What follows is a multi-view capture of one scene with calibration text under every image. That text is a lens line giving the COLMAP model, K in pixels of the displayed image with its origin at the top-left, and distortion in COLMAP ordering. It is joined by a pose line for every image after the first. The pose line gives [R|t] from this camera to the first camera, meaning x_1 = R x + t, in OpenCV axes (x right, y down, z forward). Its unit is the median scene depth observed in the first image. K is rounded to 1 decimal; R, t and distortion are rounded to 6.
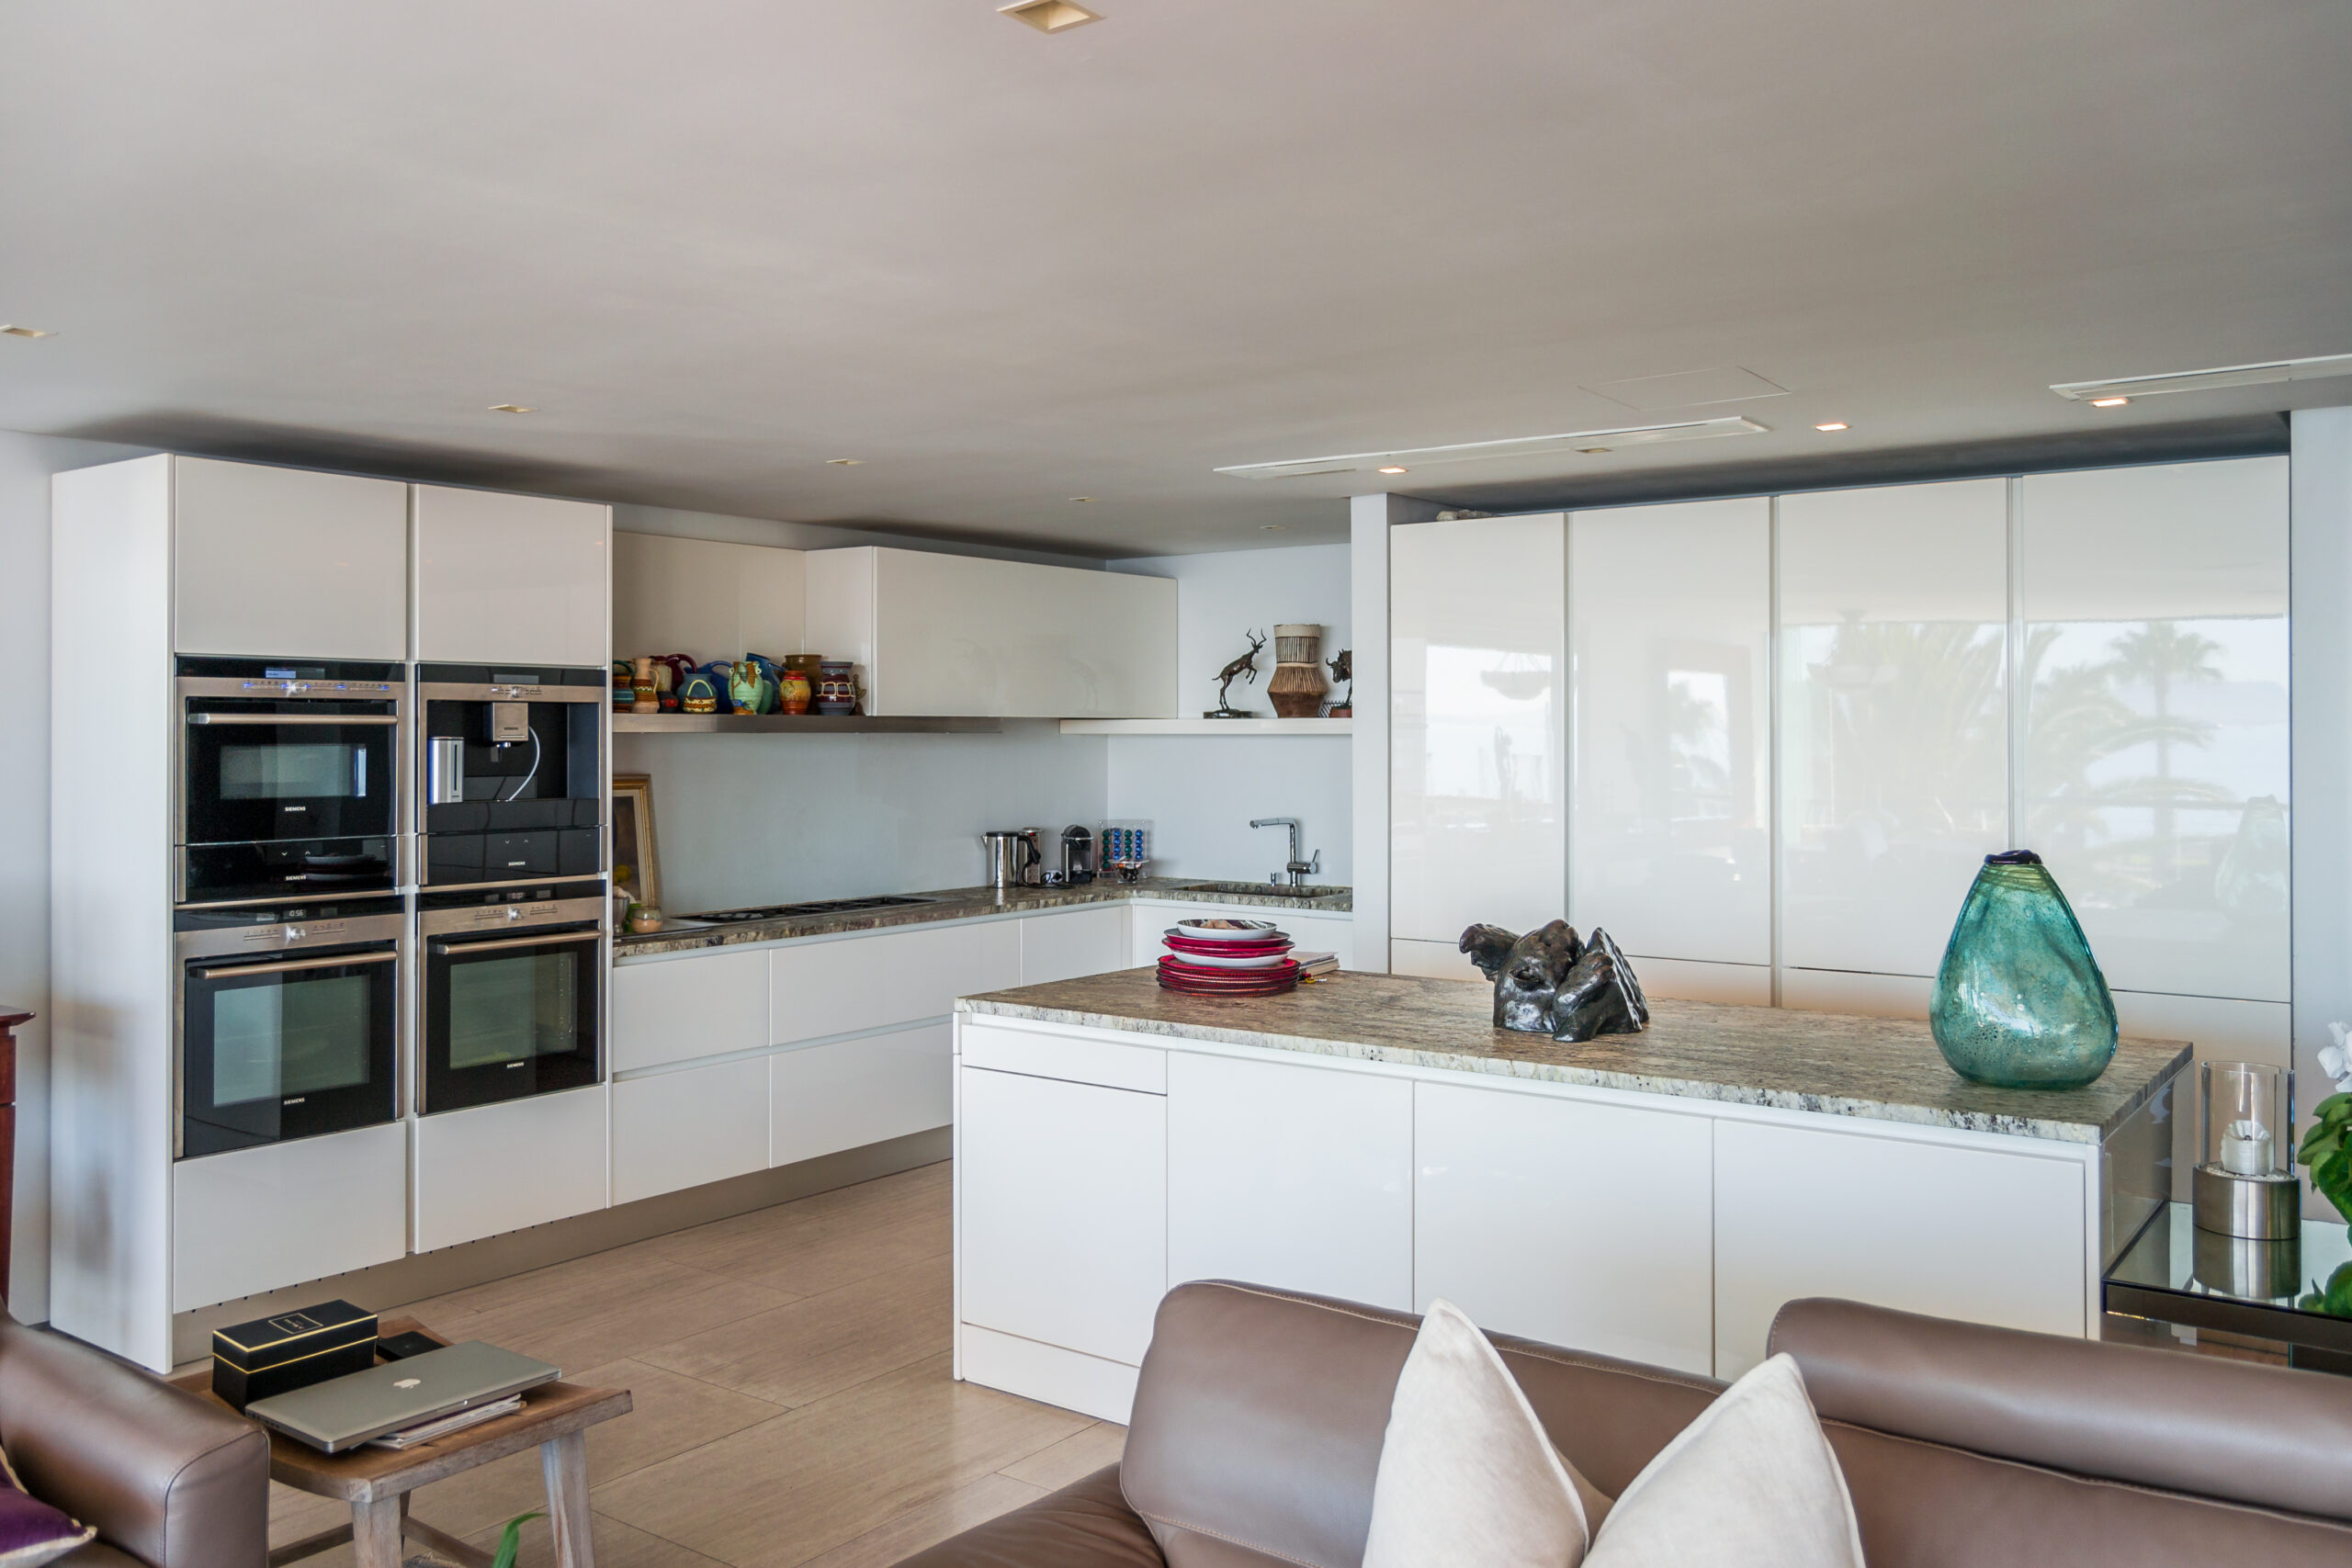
lens RADIAL K [[1917.3, 0, 1181.1], [0, 1917.3, 735.5], [0, 0, 1]] dist [-0.018150, 0.004905]
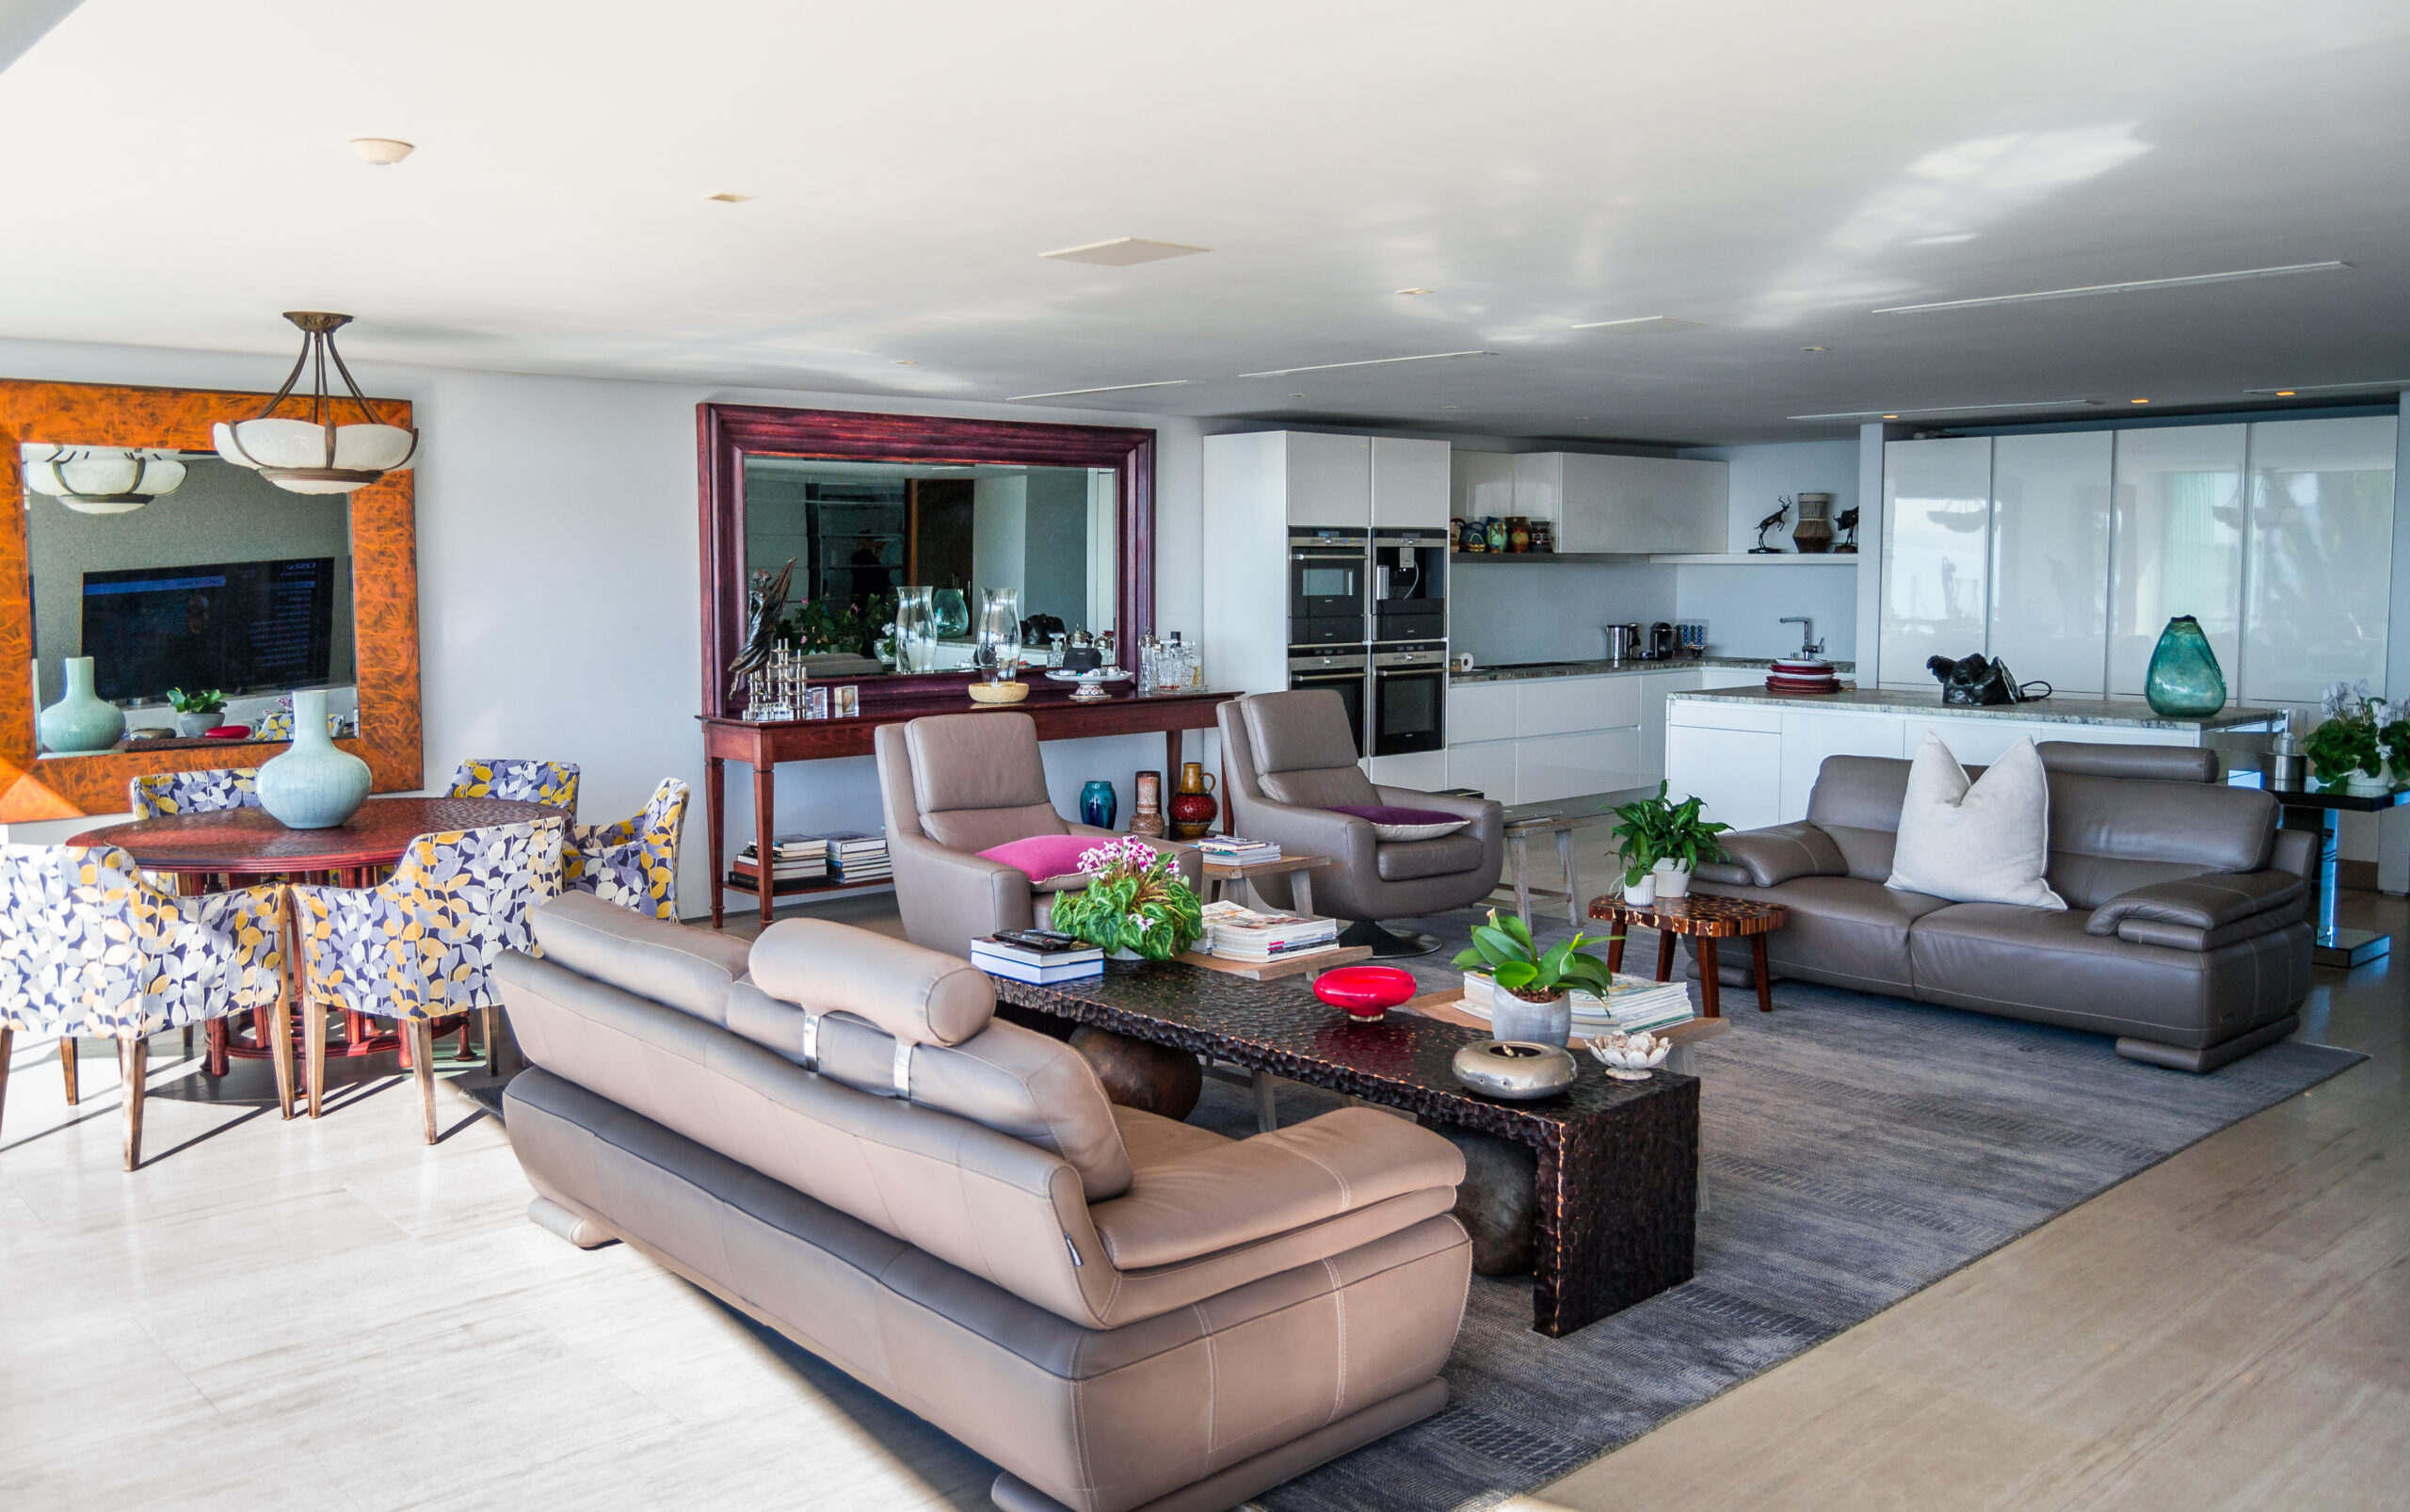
lens RADIAL K [[1941.6, 0, 1208.3], [0, 1941.6, 711.0], [0, 0, 1]] dist [-0.003060, 0.002426]
pose [[0.980849, 0.014516, -0.194226, -0.149581], [0.000321, 0.997097, 0.076144, -0.001981], [0.194767, -0.074748, 0.977997, -0.869270]]
